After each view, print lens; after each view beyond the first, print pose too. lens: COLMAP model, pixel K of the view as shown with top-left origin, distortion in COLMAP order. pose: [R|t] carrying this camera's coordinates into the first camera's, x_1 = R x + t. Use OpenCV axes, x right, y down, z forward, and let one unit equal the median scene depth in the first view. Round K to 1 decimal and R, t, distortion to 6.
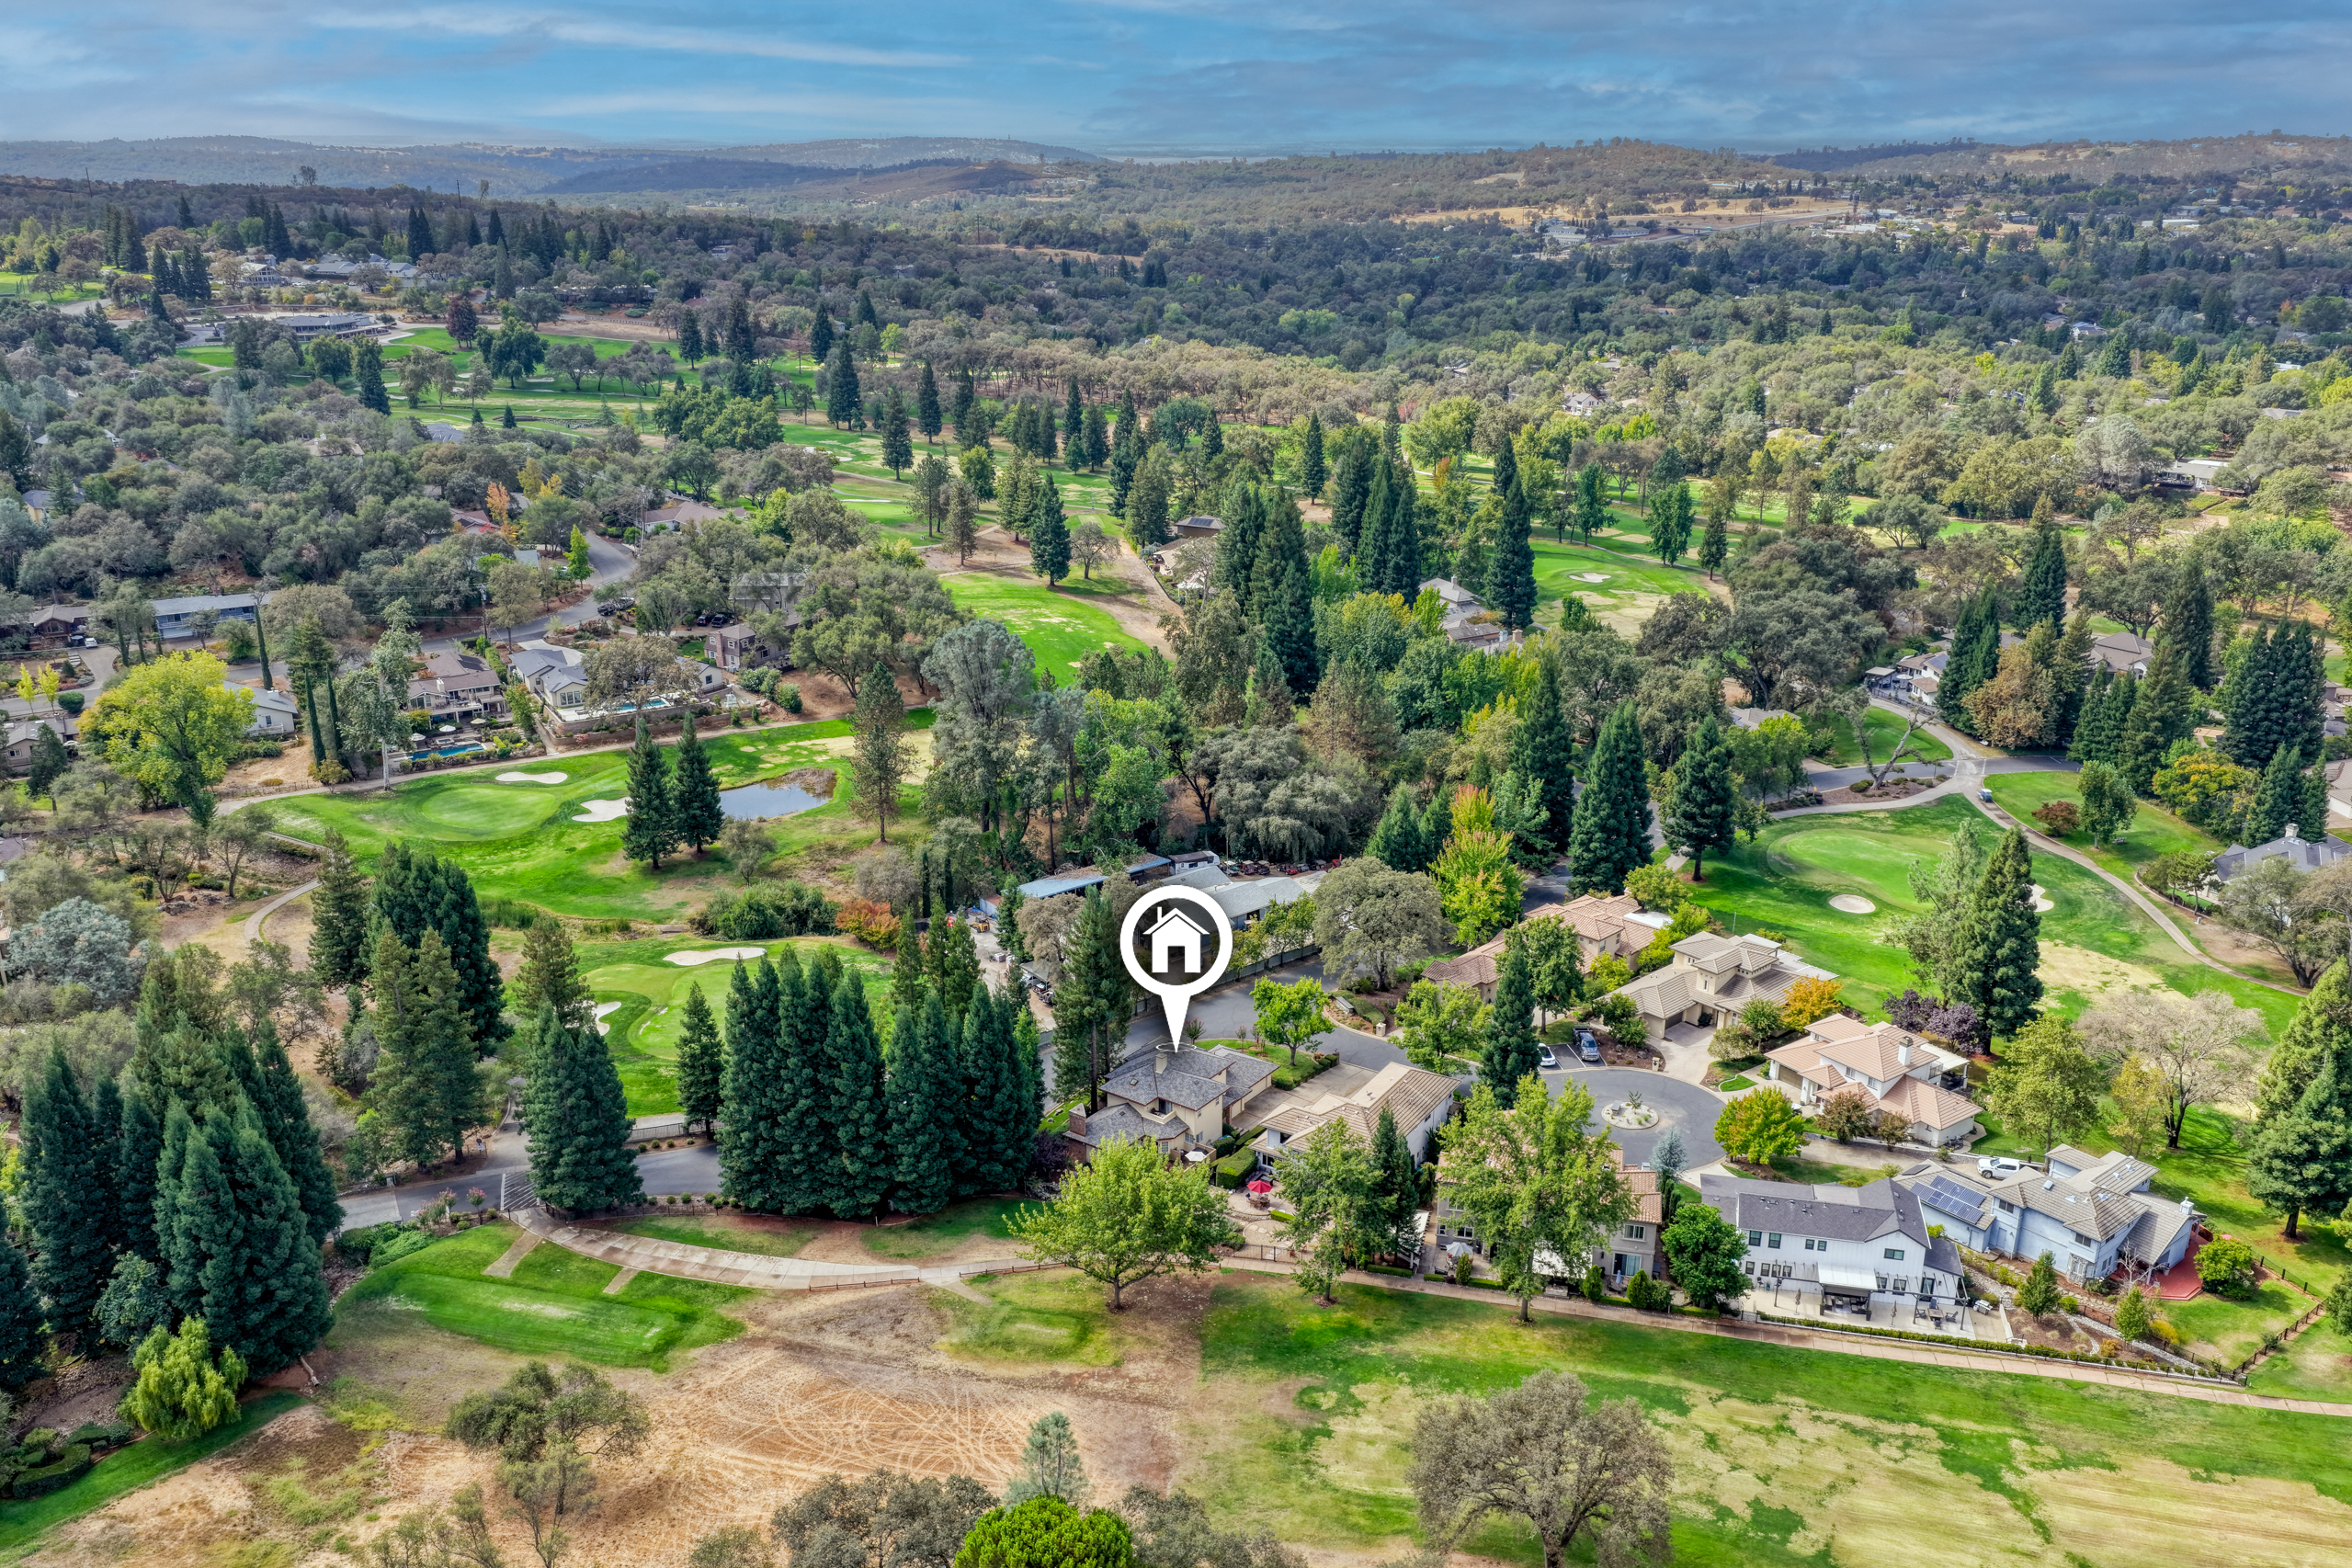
lens RADIAL K [[1944.7, 0, 1176.0], [0, 1944.7, 784.0], [0, 0, 1]] dist [-0.001939, -0.001638]
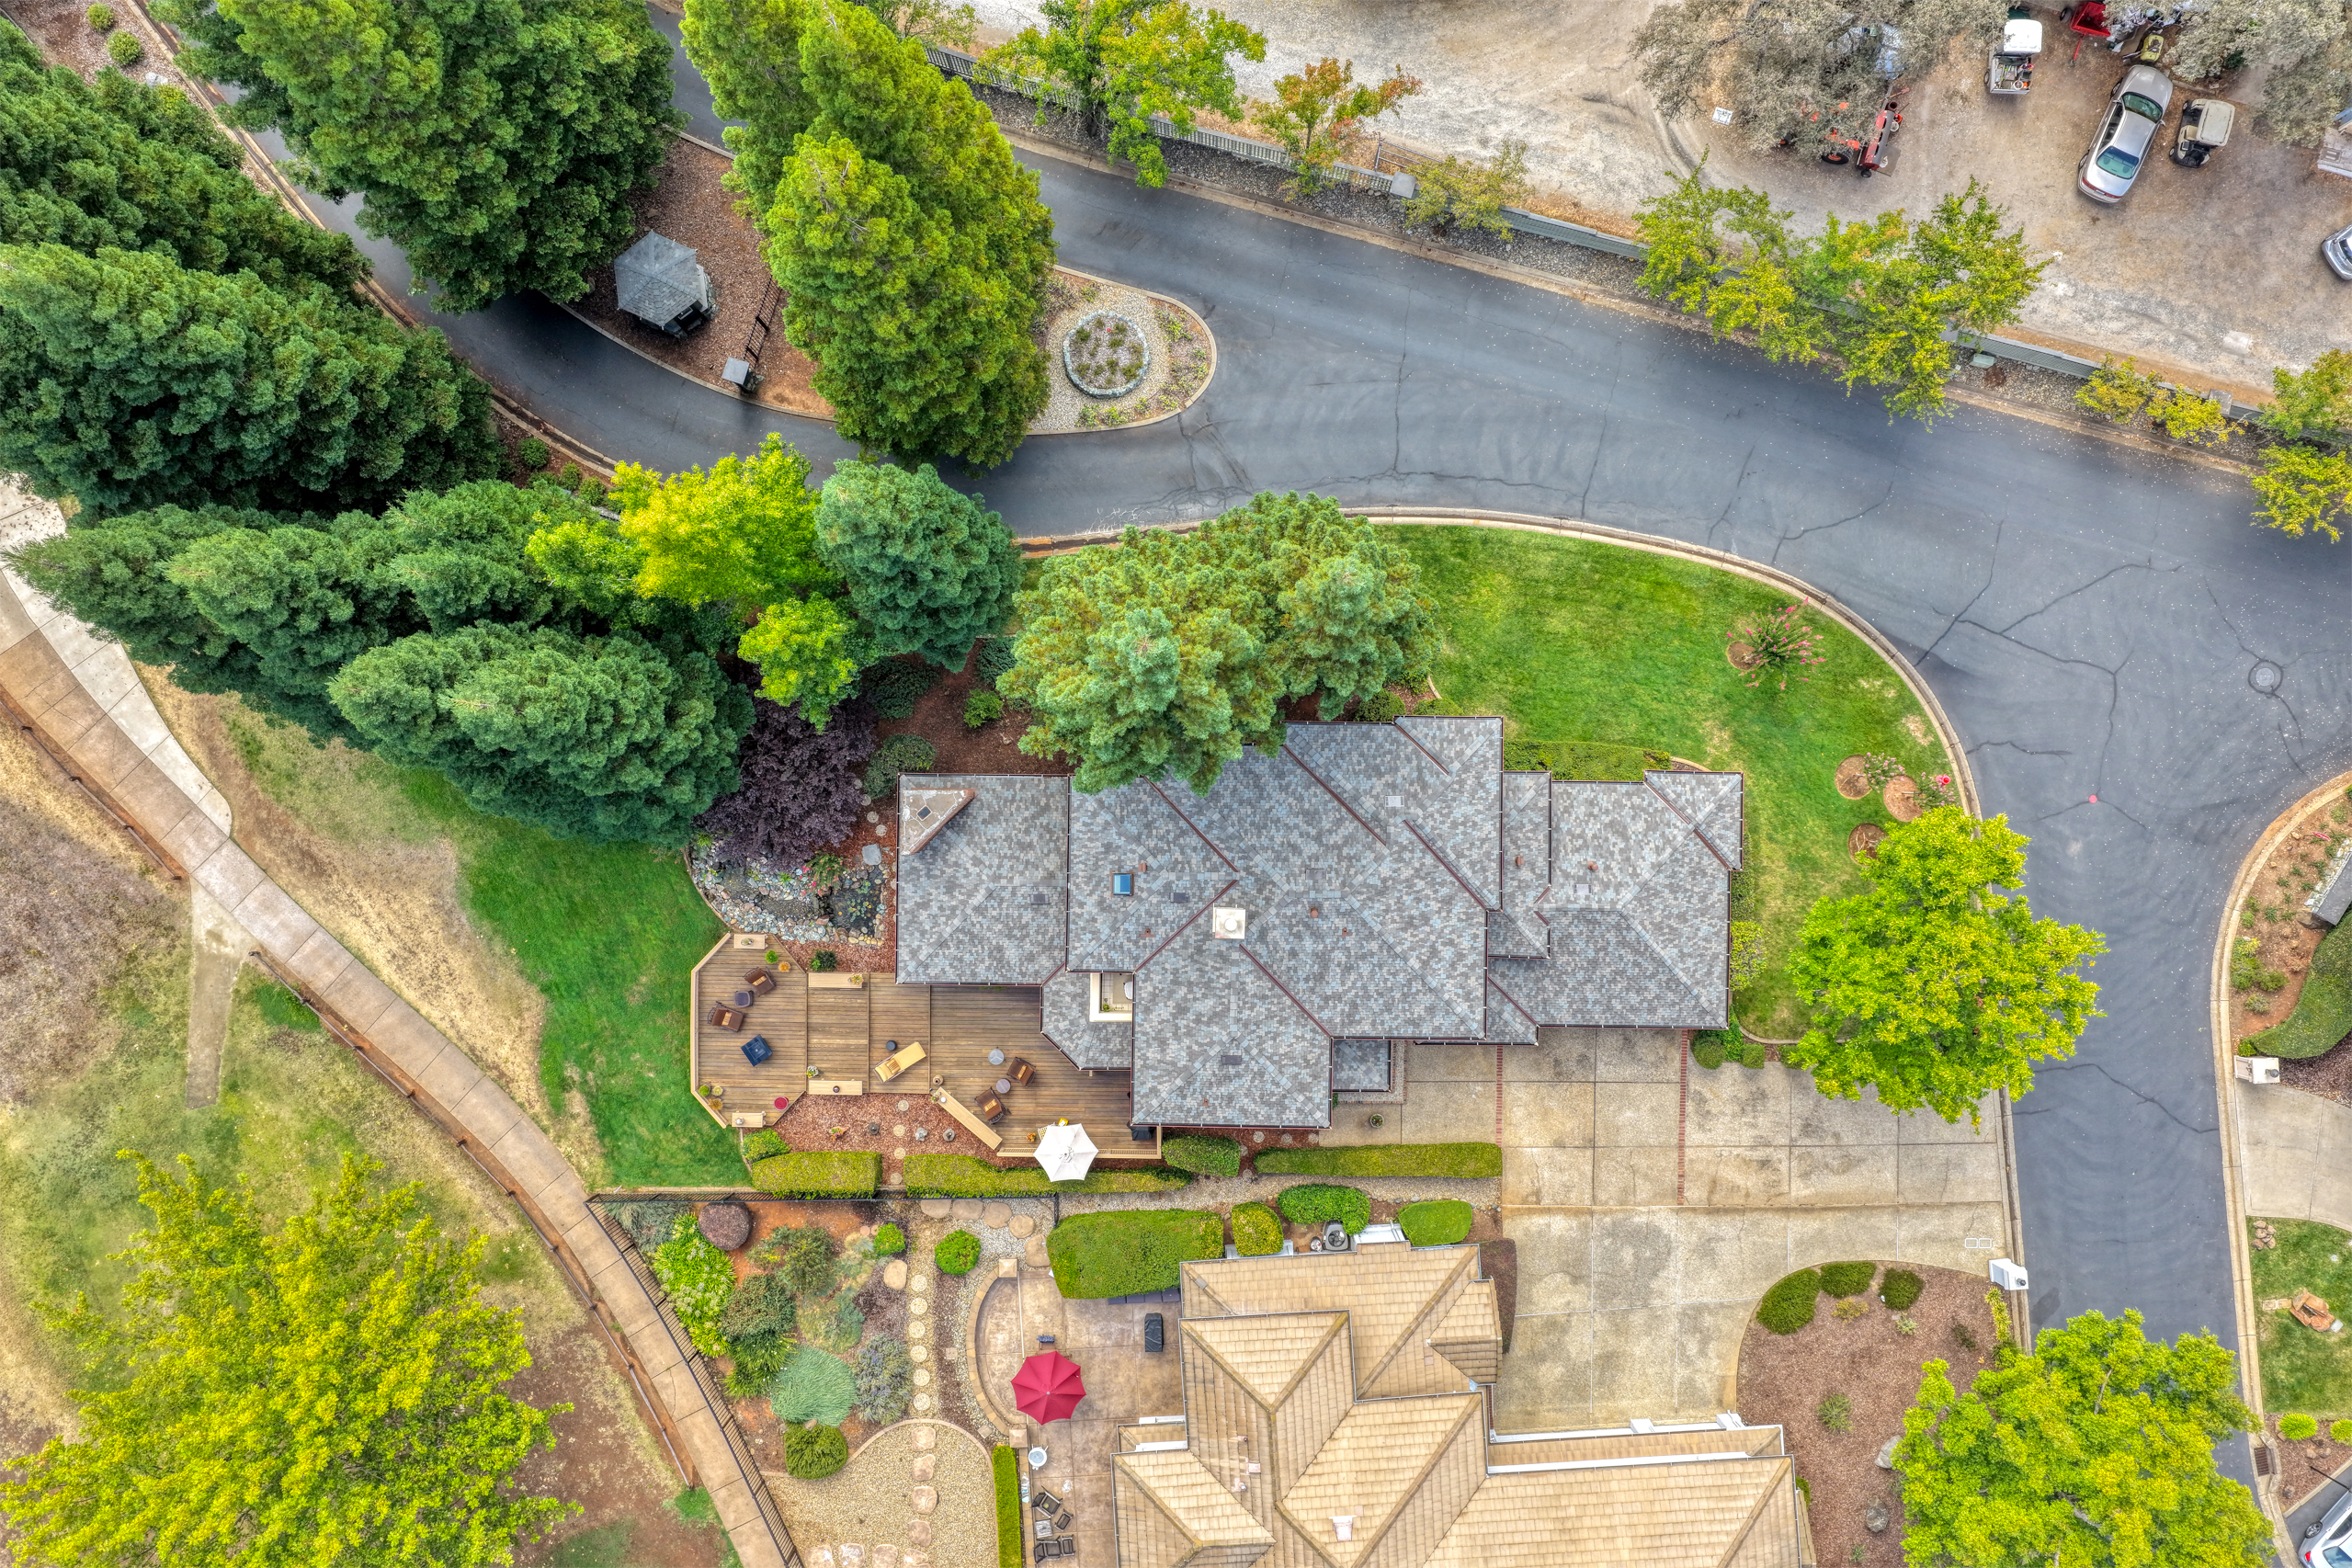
lens RADIAL K [[1944.7, 0, 1176.0], [0, 1944.7, 784.0], [0, 0, 1]] dist [-0.001939, -0.001638]
pose [[0.574988, 0.817970, -0.017709, -0.026454], [-0.258042, 0.201844, 0.944814, -0.154726], [0.776404, -0.538687, 0.327128, 1.005688]]
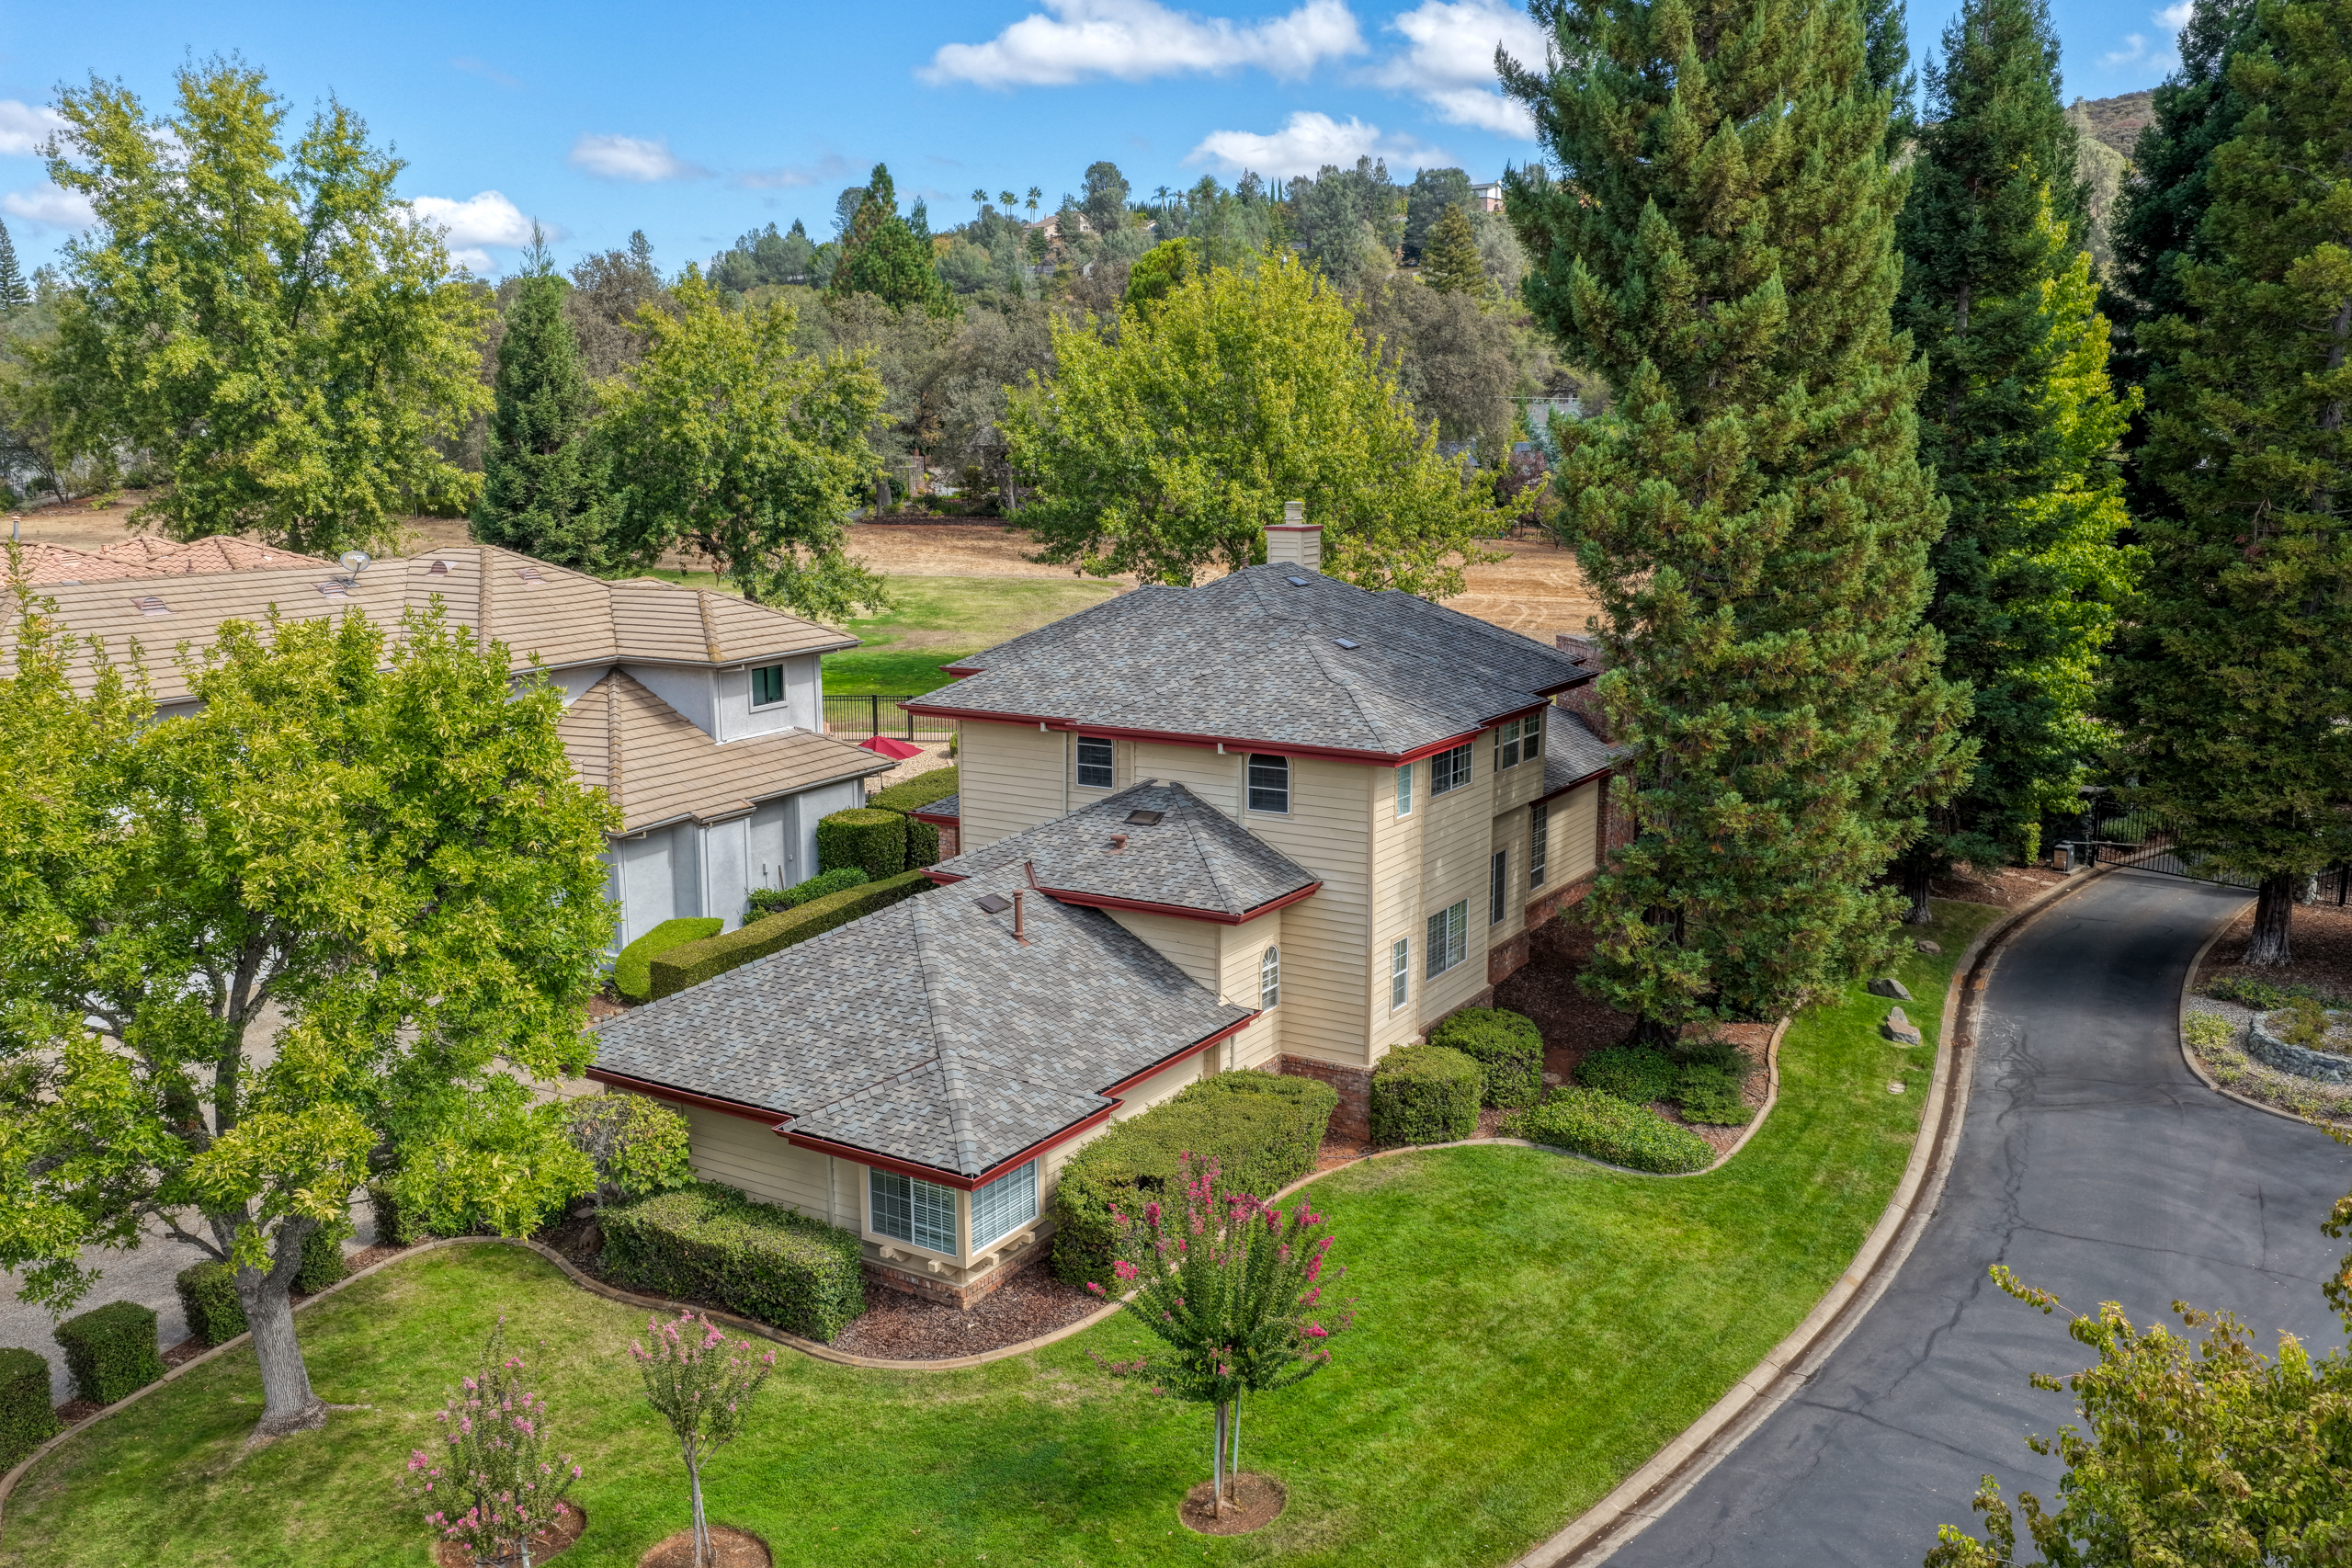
lens RADIAL K [[1944.7, 0, 1176.0], [0, 1944.7, 784.0], [0, 0, 1]] dist [-0.001939, -0.001638]
pose [[-0.997078, 0.004738, -0.076246, 0.022132], [-0.034216, 0.864667, 0.501179, 0.069641], [0.068302, 0.502323, -0.861978, 1.307912]]
